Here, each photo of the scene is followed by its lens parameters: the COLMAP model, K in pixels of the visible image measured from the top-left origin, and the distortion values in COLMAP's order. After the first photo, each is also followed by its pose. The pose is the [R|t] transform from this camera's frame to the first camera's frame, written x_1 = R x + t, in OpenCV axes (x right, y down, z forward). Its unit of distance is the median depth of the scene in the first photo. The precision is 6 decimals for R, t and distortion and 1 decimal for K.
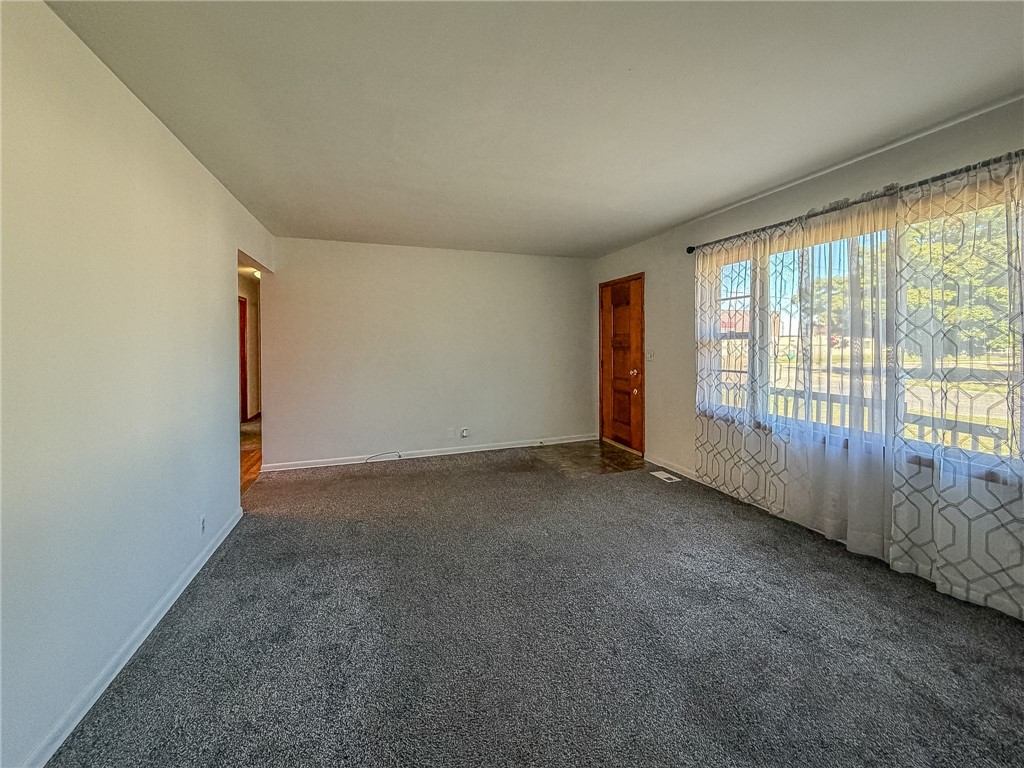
lens RADIAL K [[419.8, 0, 511.4], [0, 419.8, 380.0], [0, 0, 1]] dist [-0.000325, -0.000061]
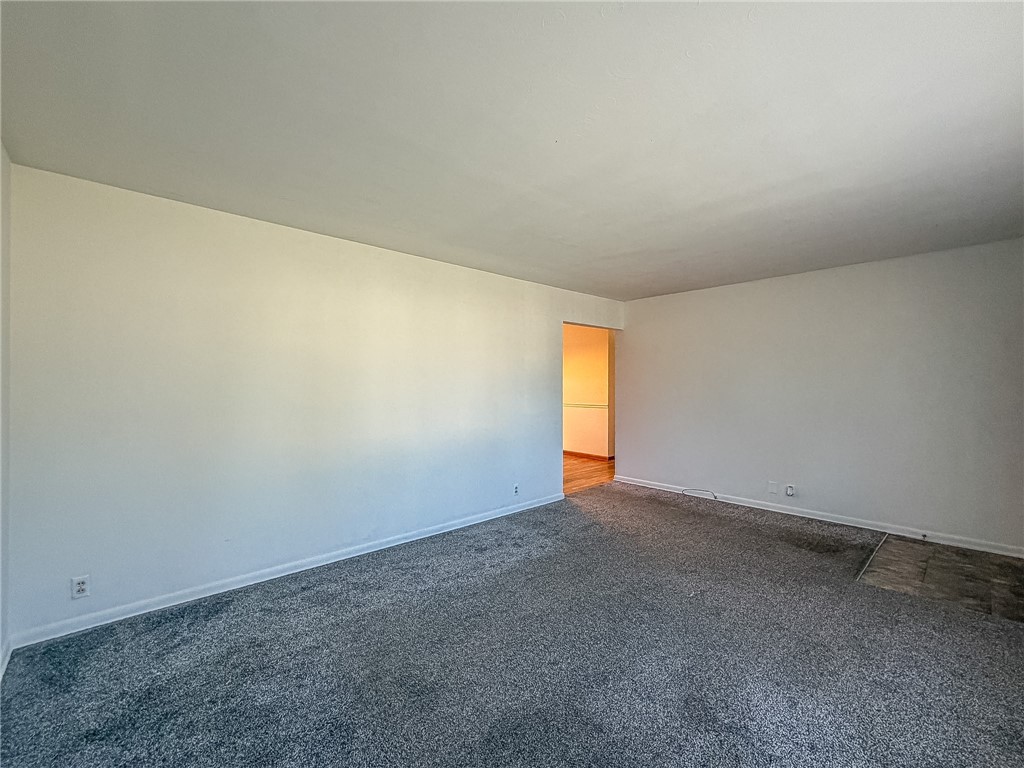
lens RADIAL K [[419.8, 0, 511.4], [0, 419.8, 380.0], [0, 0, 1]] dist [-0.000325, -0.000061]
pose [[0.412969, -0.000391, -0.910745, 0.496027], [-0.084426, 0.995678, -0.038710, -0.015157], [0.906823, 0.092877, 0.411151, 0.153777]]
